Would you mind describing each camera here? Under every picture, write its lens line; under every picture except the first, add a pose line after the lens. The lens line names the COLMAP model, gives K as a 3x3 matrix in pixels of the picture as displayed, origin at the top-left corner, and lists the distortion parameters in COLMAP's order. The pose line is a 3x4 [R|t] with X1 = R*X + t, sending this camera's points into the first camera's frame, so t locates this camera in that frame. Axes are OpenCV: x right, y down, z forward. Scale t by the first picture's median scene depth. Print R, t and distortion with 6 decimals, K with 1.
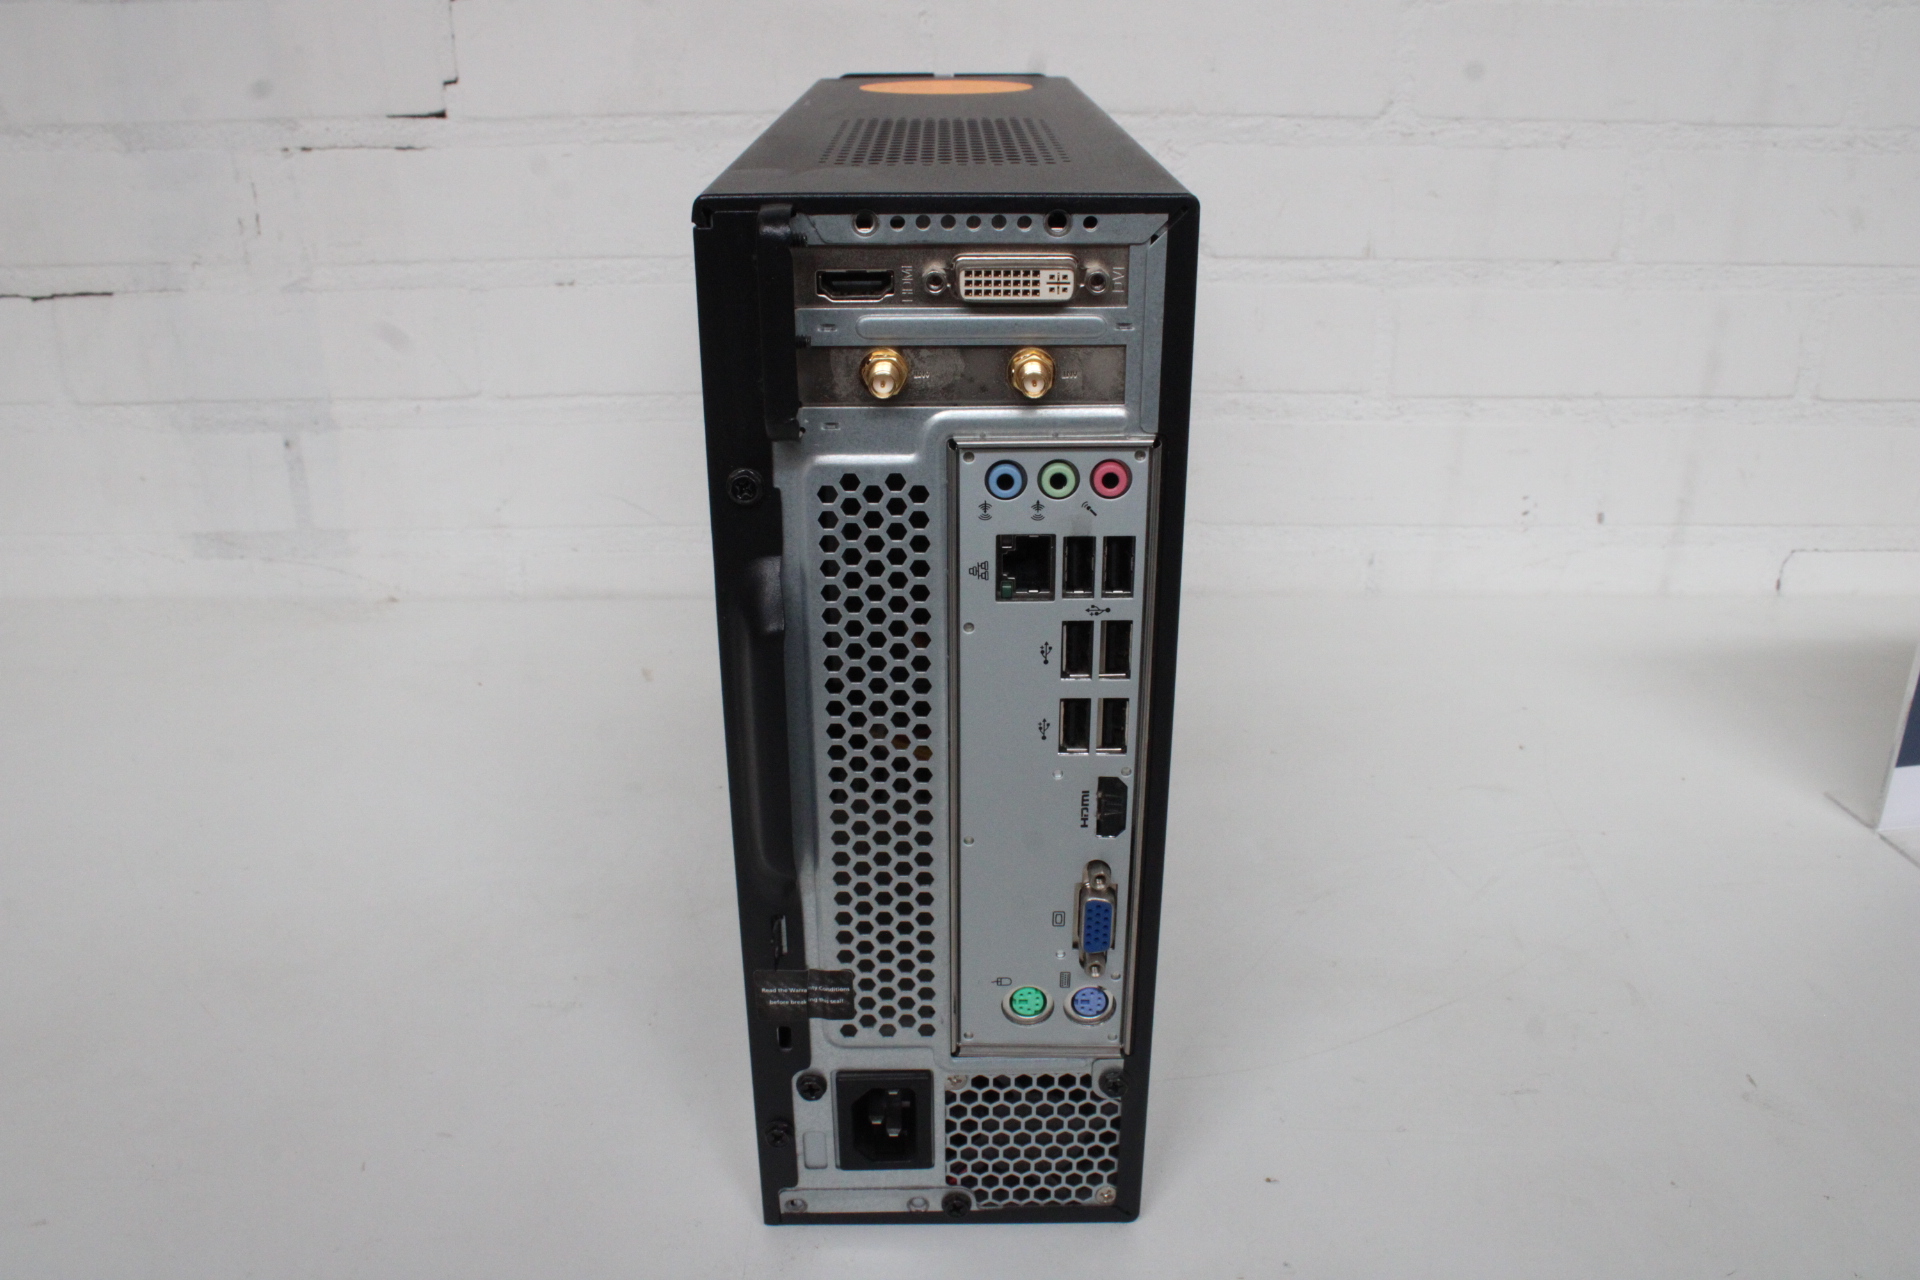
lens RADIAL K [[1597.2, 0, 956.7], [0, 1597.2, 638.0], [0, 0, 1]] dist [-0.173364, 0.148109]
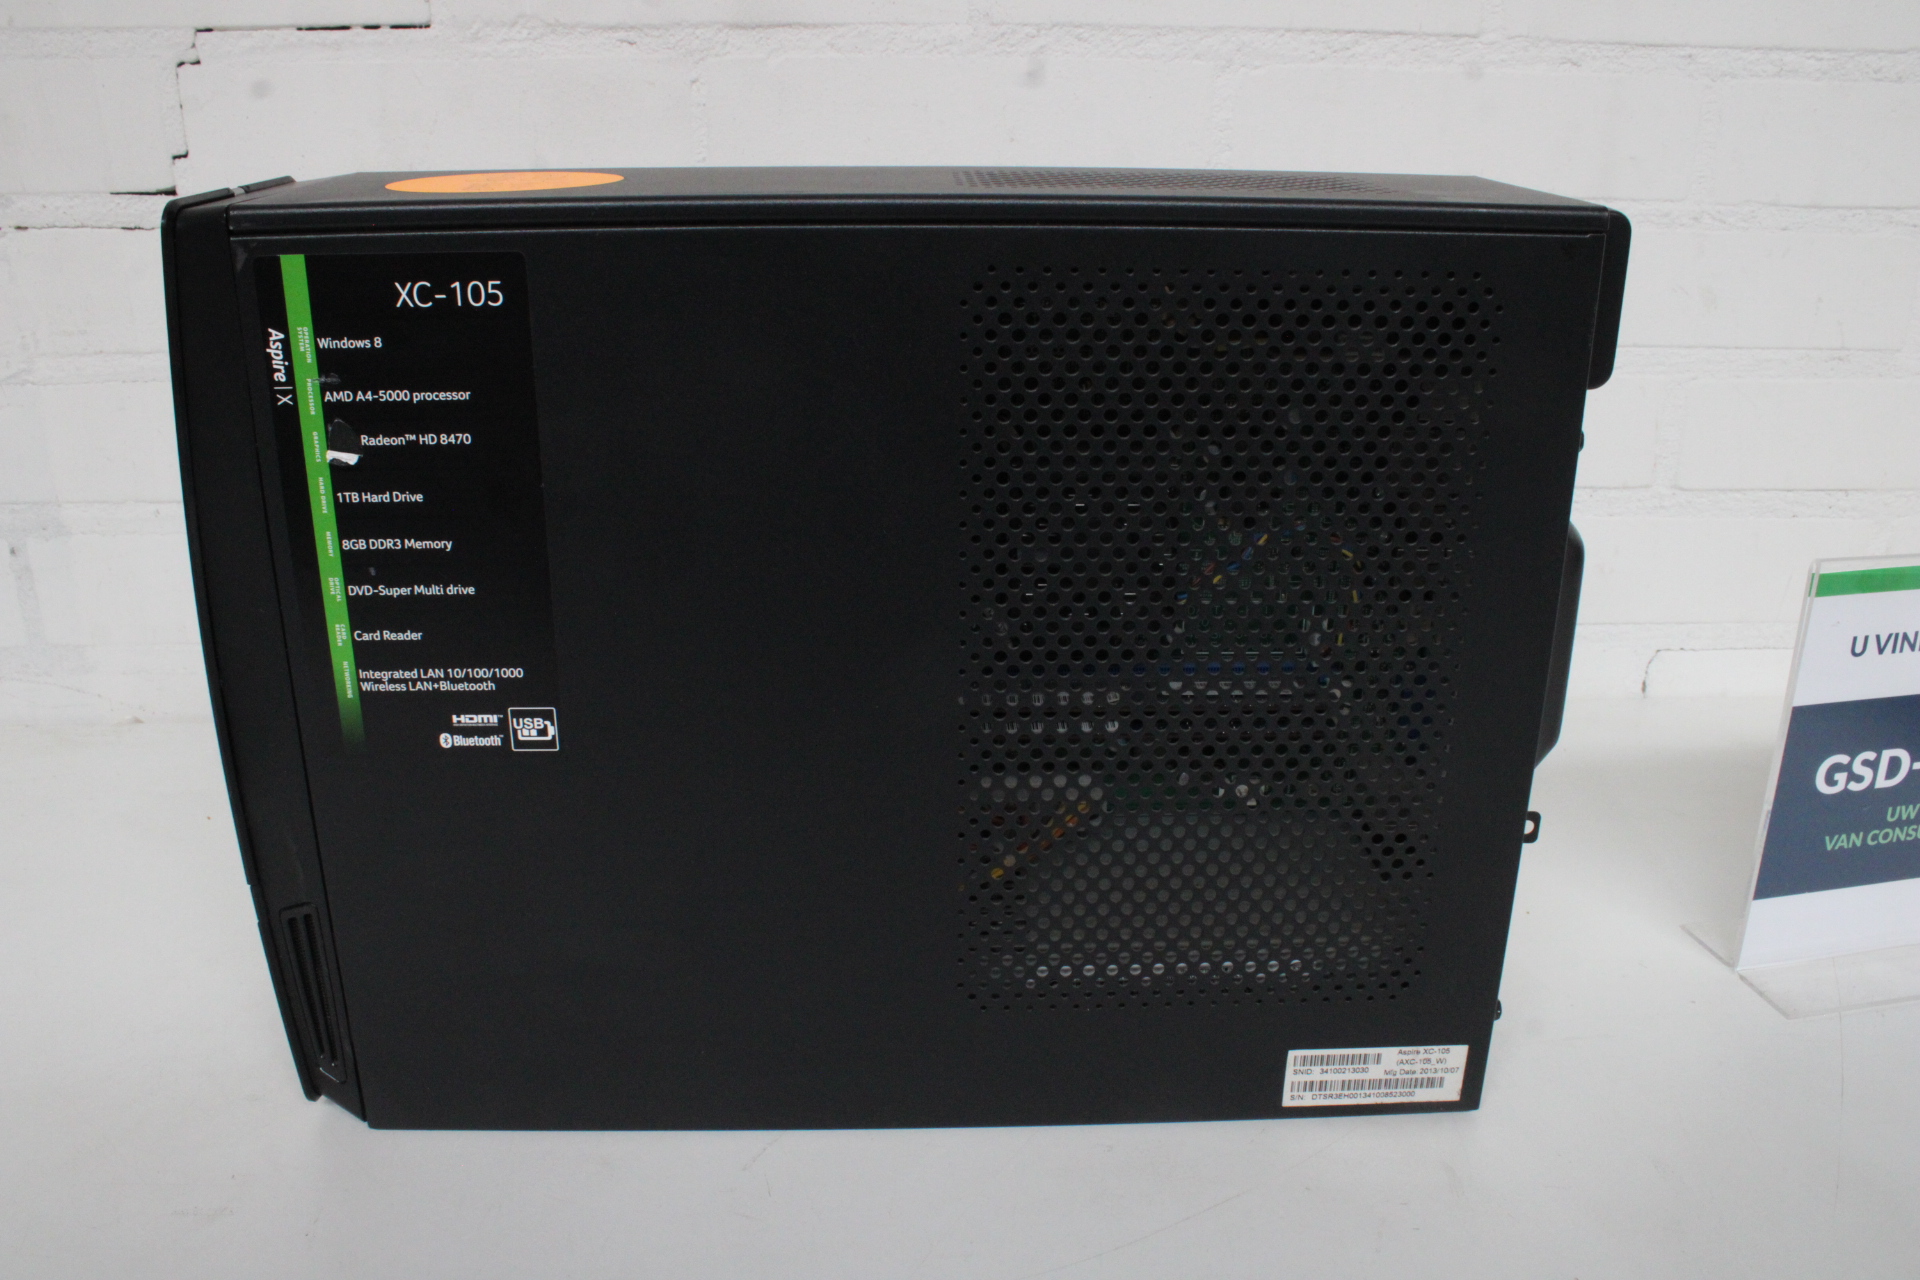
lens RADIAL K [[1608.0, 0, 965.9], [0, 1608.0, 641.3], [0, 0, 1]] dist [-0.175261, 0.150121]
pose [[0.998629, -0.009699, 0.051431, 0.085704], [0.012313, 0.998635, -0.050768, -0.021700], [-0.050869, 0.051332, 0.997385, 0.084494]]
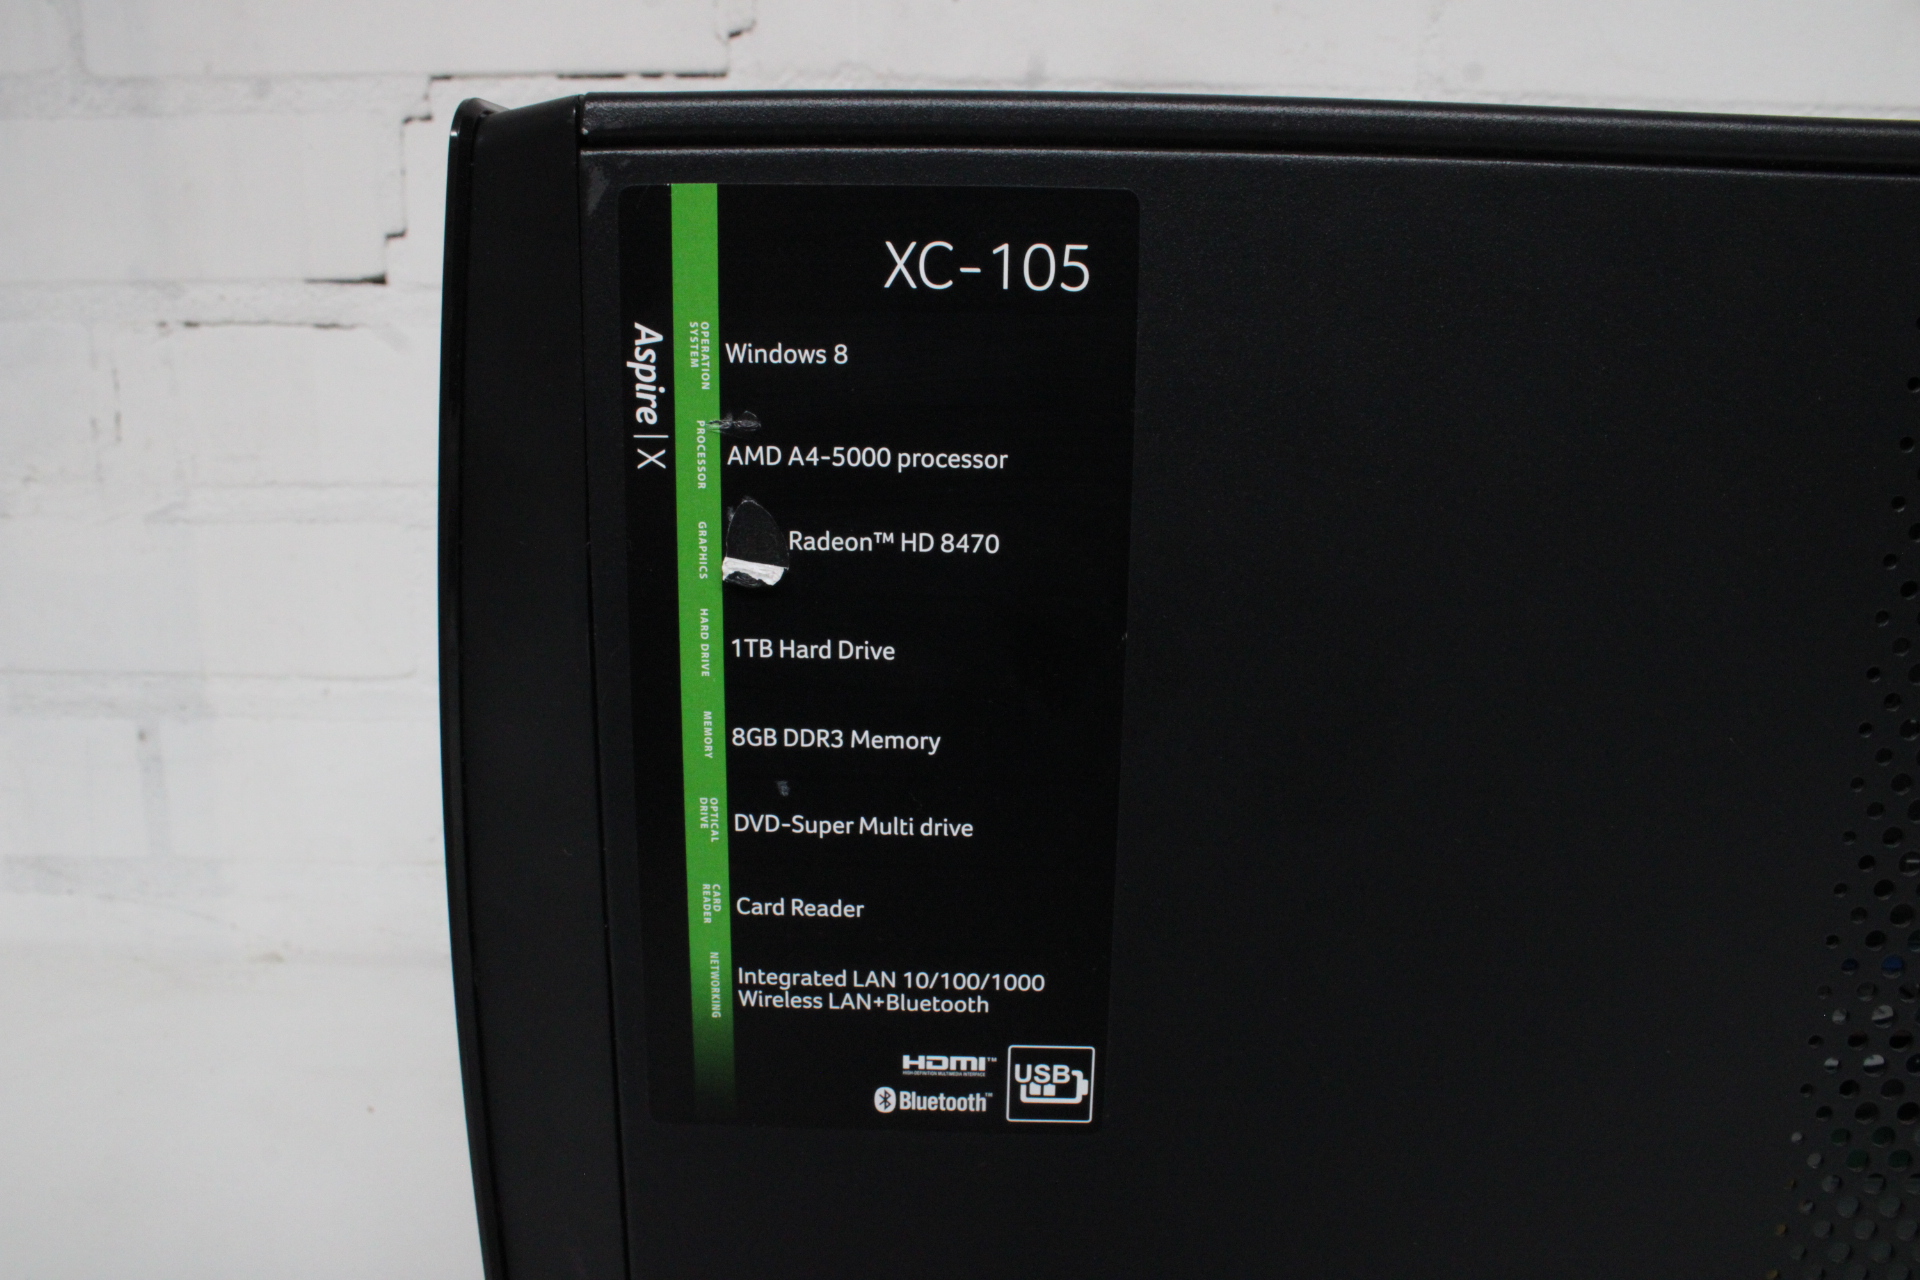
lens RADIAL K [[1553.2, 0, 960.0], [0, 1553.2, 640.0], [0, 0, 1]] dist [-0.179039, 0.156849]
pose [[0.999816, 0.017578, -0.007734, -0.058402], [-0.018728, 0.981590, -0.190079, -0.049420], [0.004250, 0.190189, 0.981738, 0.352873]]
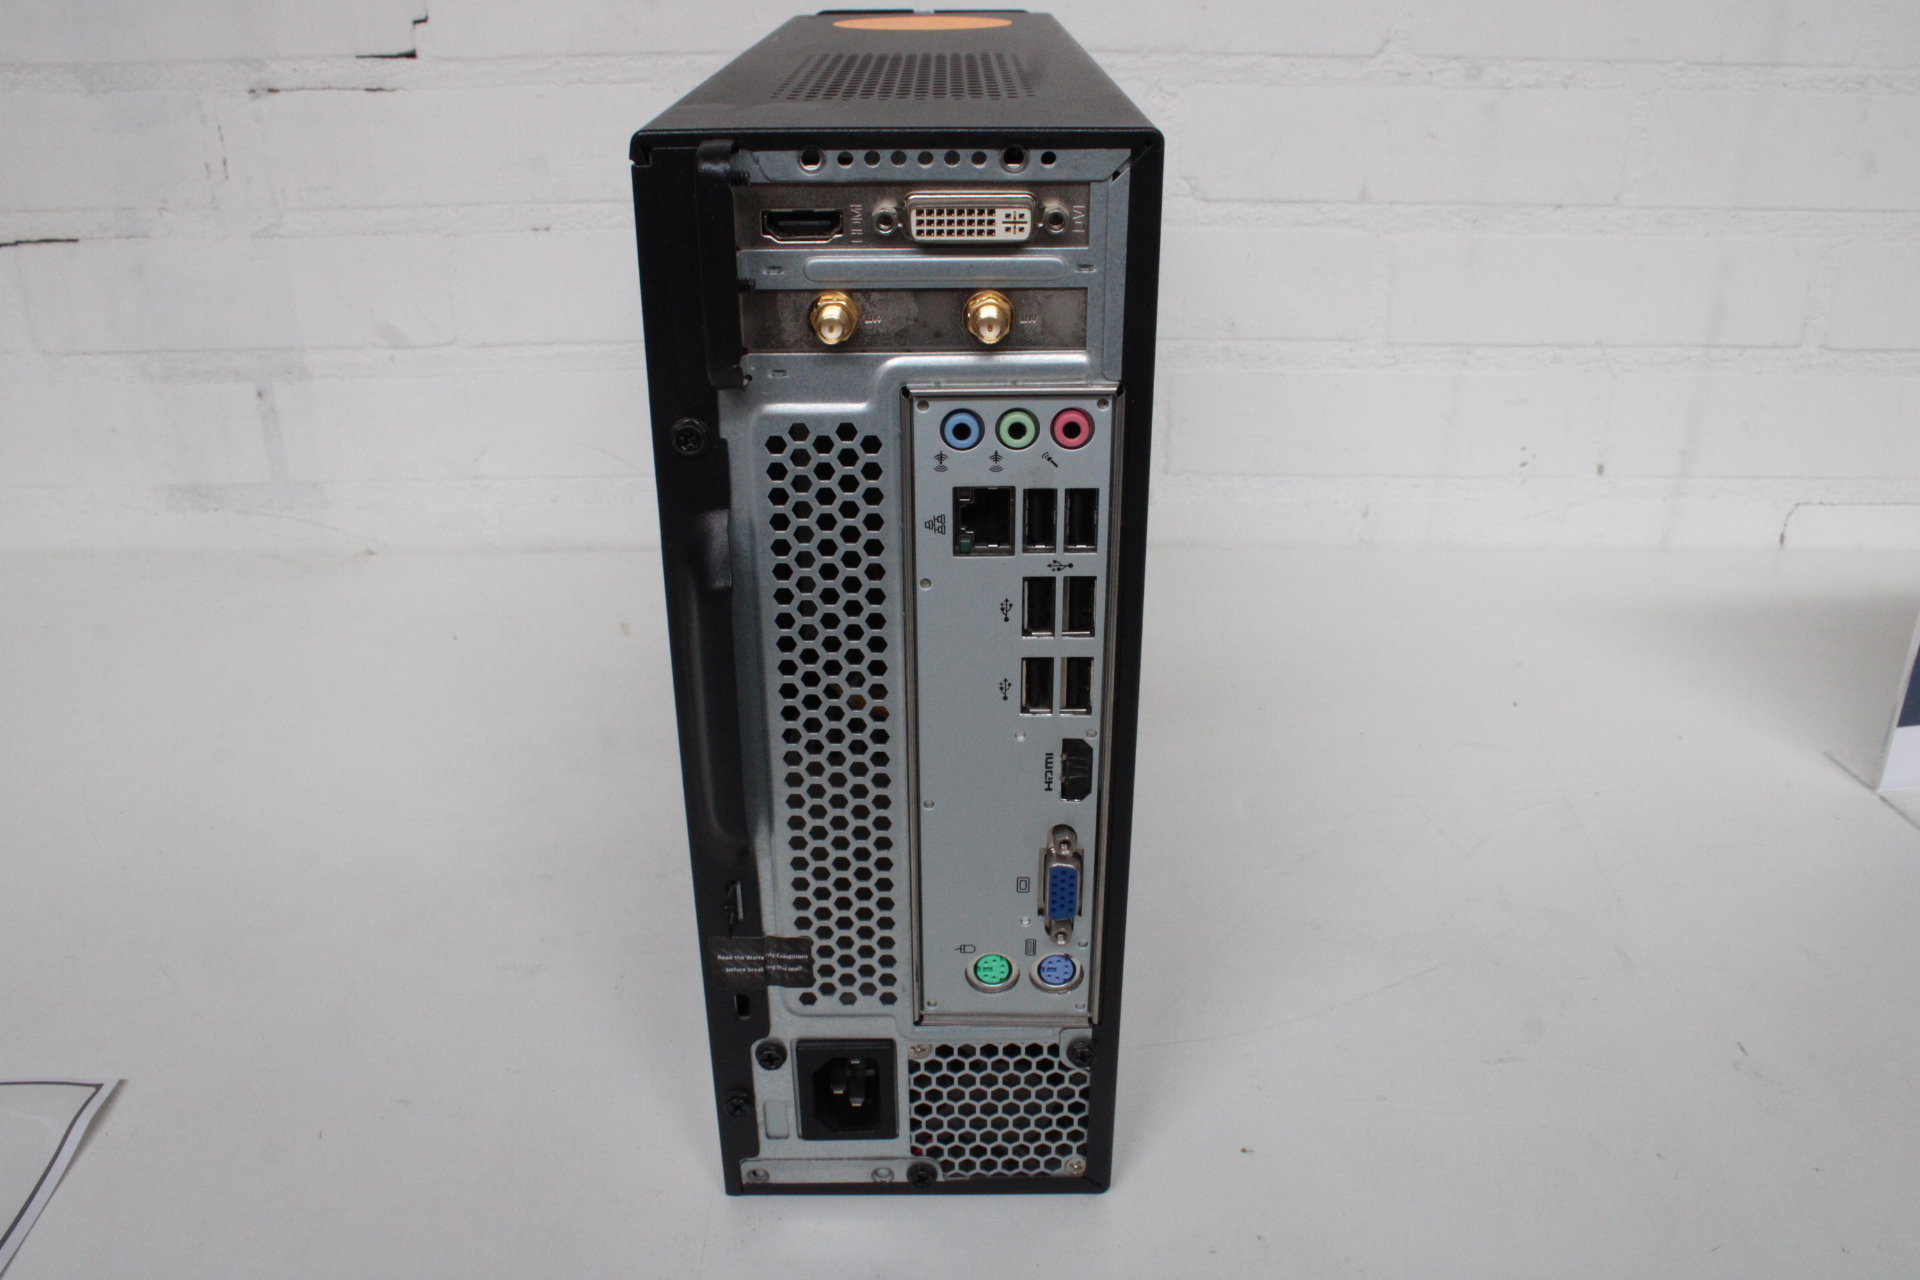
lens RADIAL K [[1599.2, 0, 960.0], [0, 1599.2, 640.0], [0, 0, 1]] dist [-0.171993, 0.146723]
pose [[0.999997, 0.000614, -0.002224, 0.014559], [-0.000541, 0.999469, 0.032572, -0.001932], [0.002243, -0.032570, 0.999467, 0.018580]]
